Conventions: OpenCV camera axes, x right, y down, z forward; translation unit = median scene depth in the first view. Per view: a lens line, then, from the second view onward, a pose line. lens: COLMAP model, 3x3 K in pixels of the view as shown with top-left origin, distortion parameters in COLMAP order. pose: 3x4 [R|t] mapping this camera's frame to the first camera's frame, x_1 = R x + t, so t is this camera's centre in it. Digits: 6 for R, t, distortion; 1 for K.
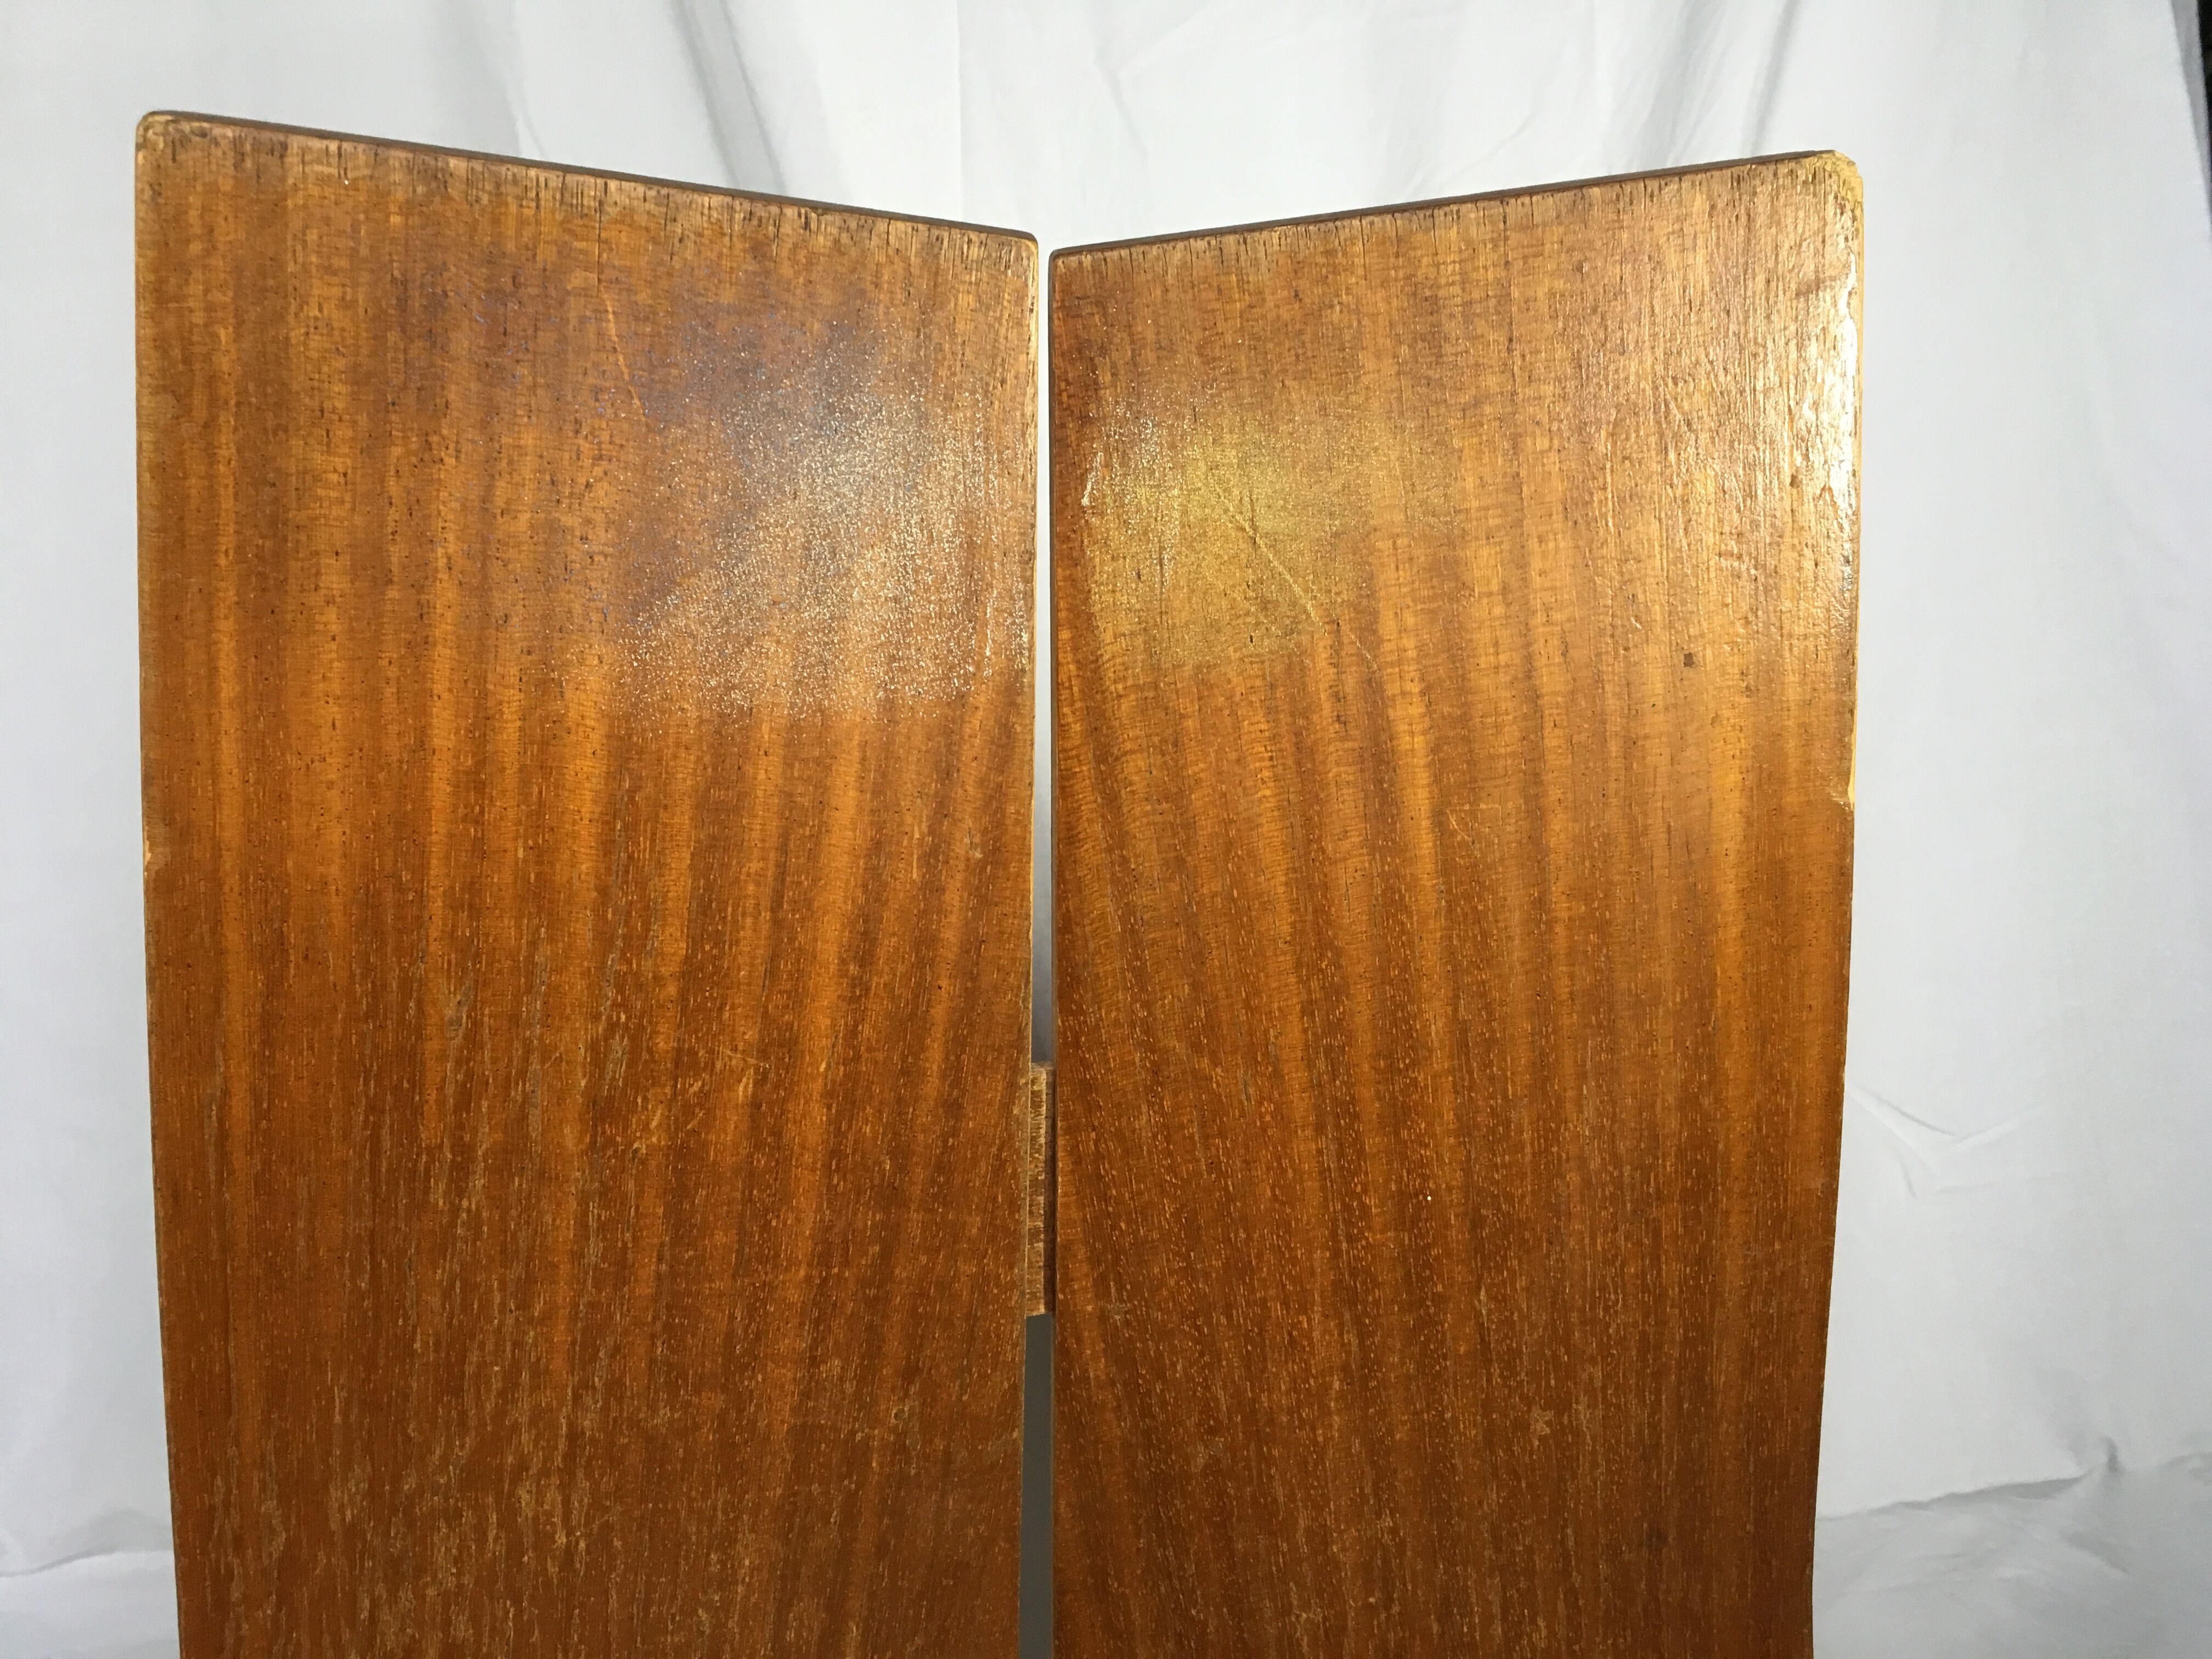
lens RADIAL K [[1912.0, 0, 1106.0], [0, 1912.0, 829.5], [0, 0, 1]] dist [0.078355, -0.115376]
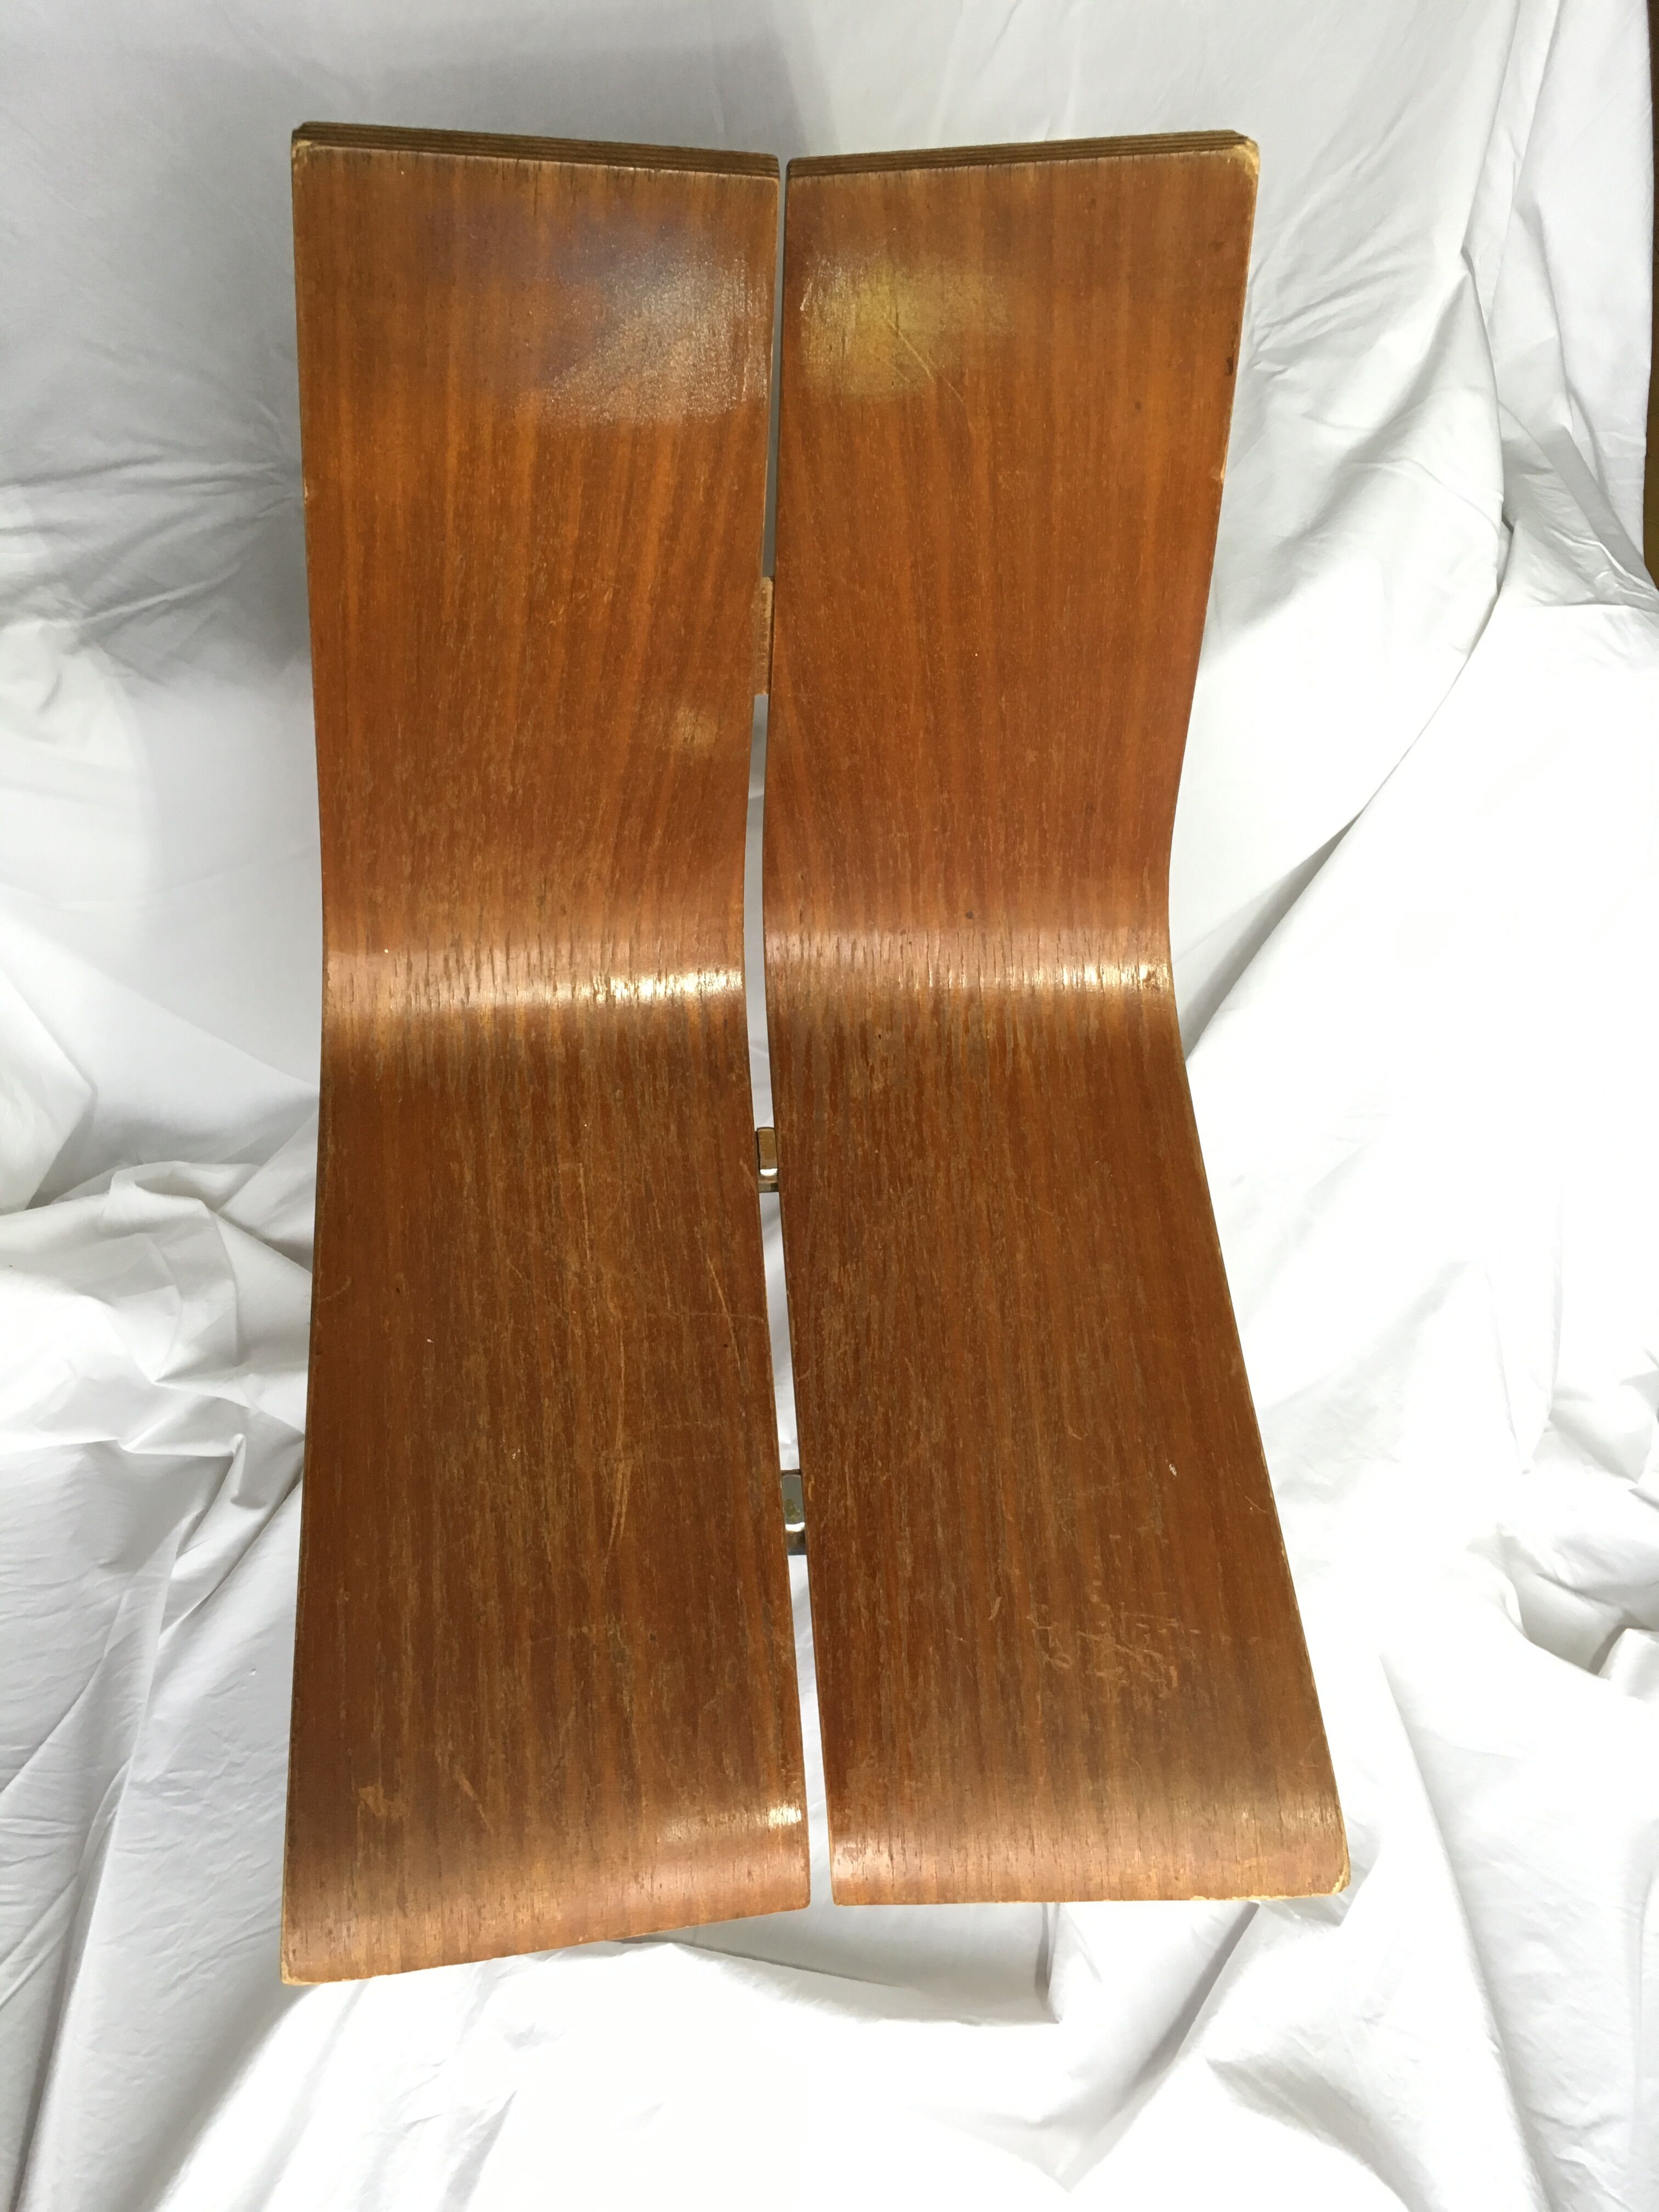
lens RADIAL K [[1912.0, 0, 829.5], [0, 1912.0, 1106.0], [0, 0, 1]] dist [0.078355, -0.115376]
pose [[0.998370, 0.054243, 0.017767, 0.020700], [-0.054126, 0.800878, 0.596377, -0.588887], [0.018120, -0.596366, 0.802508, -0.784179]]
